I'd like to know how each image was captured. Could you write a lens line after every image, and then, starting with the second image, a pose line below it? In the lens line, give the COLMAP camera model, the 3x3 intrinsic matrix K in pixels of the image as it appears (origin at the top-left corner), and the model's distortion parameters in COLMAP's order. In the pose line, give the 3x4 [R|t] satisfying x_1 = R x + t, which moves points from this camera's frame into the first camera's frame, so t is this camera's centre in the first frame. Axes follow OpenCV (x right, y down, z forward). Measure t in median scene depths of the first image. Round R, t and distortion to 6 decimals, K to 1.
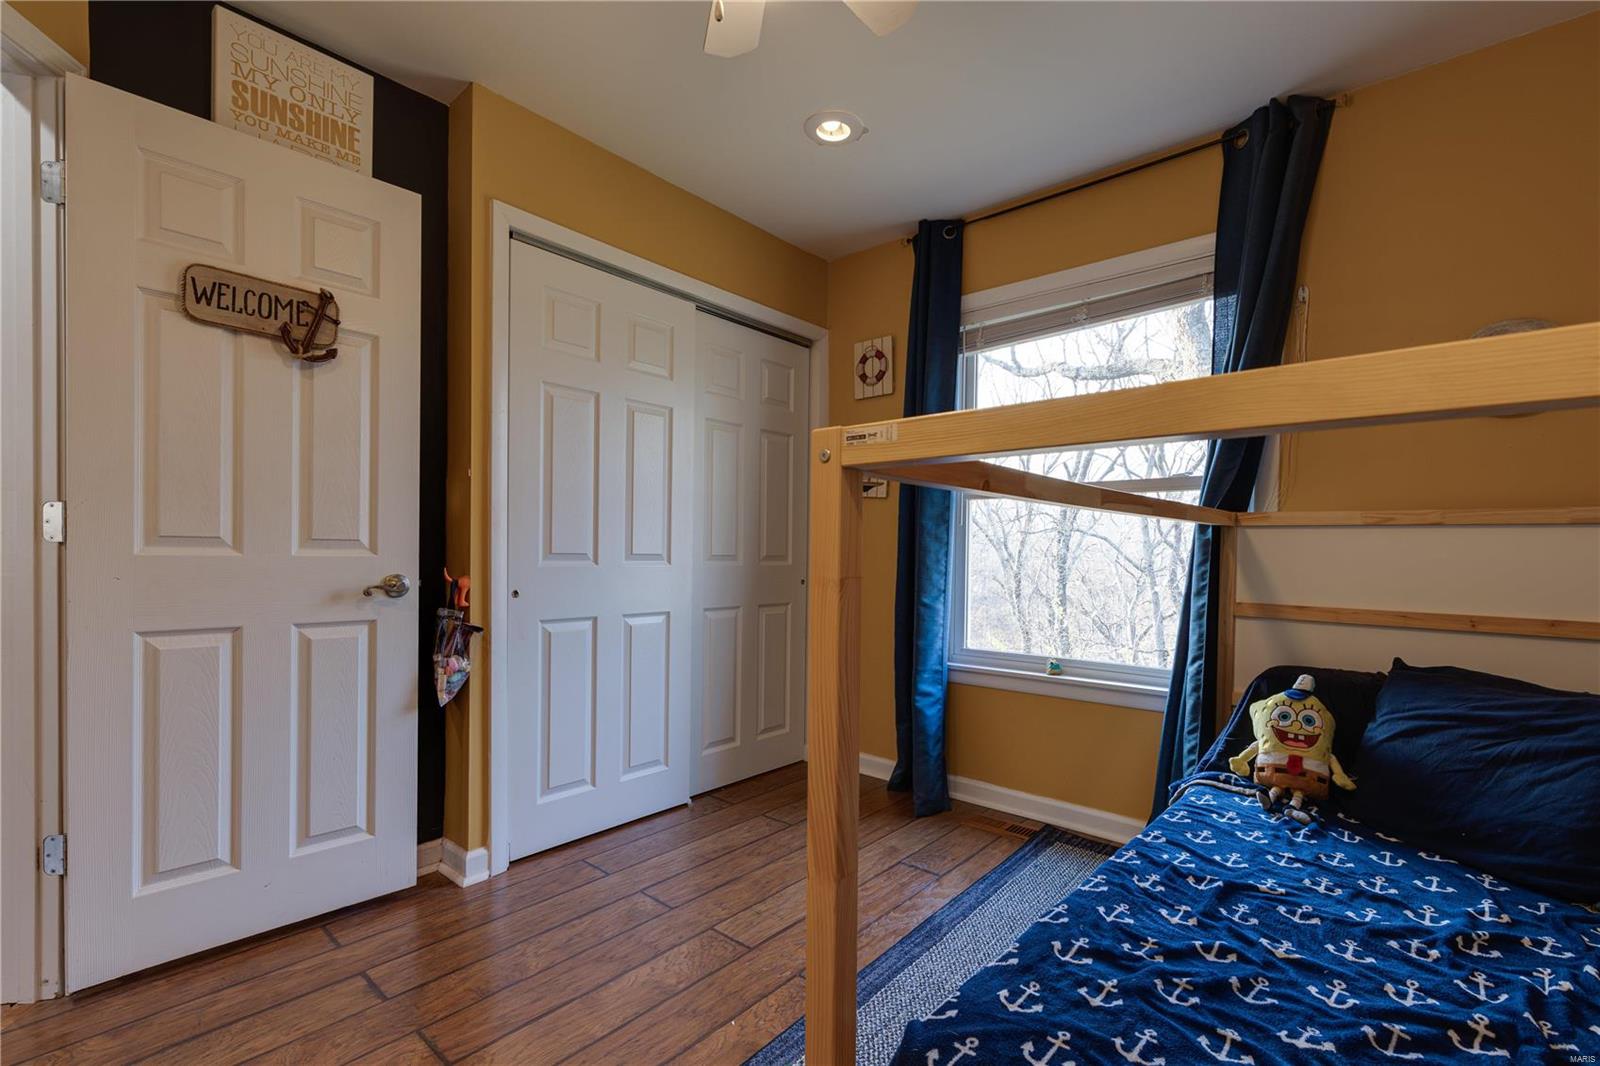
lens RADIAL K [[689.4, 0, 767.1], [0, 689.4, 564.5], [0, 0, 1]] dist [0.002853, 0.000359]
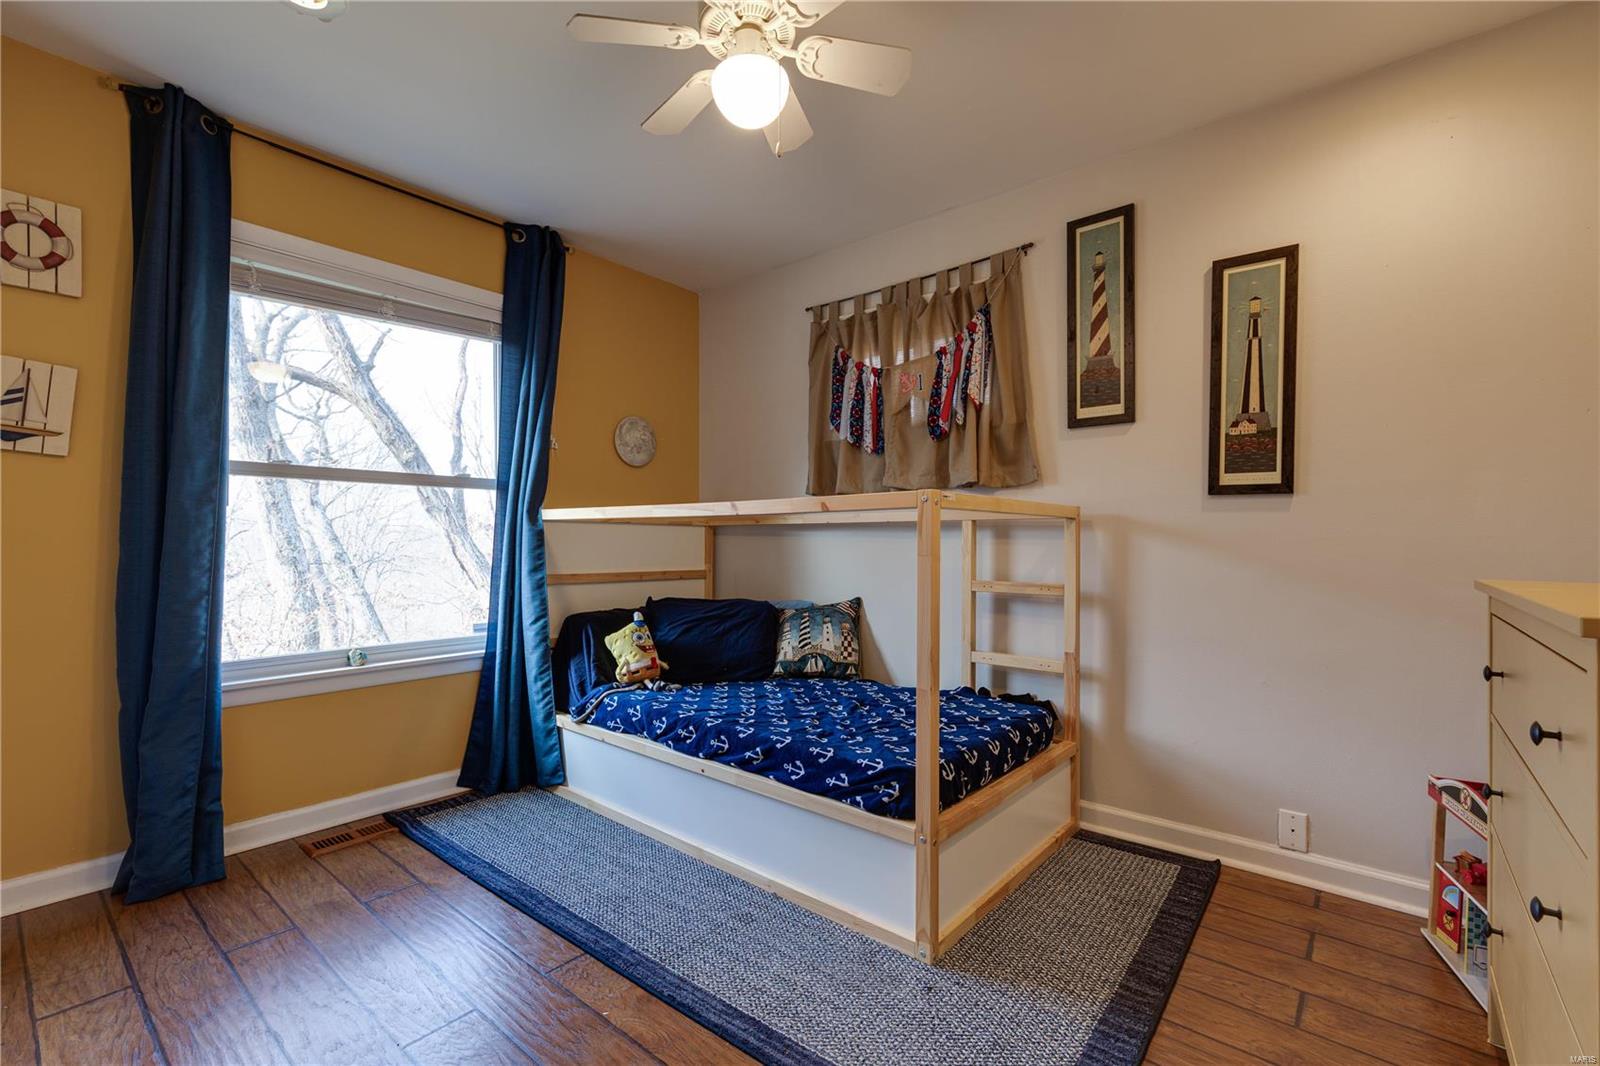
lens RADIAL K [[689.4, 0, 809.8], [0, 689.4, 538.2], [0, 0, 1]] dist [0.002853, 0.000359]
pose [[-0.028746, -0.010889, 0.999527, -0.590714], [0.015527, 0.999815, 0.011338, -0.021581], [-0.999466, 0.015845, -0.028572, 0.399907]]
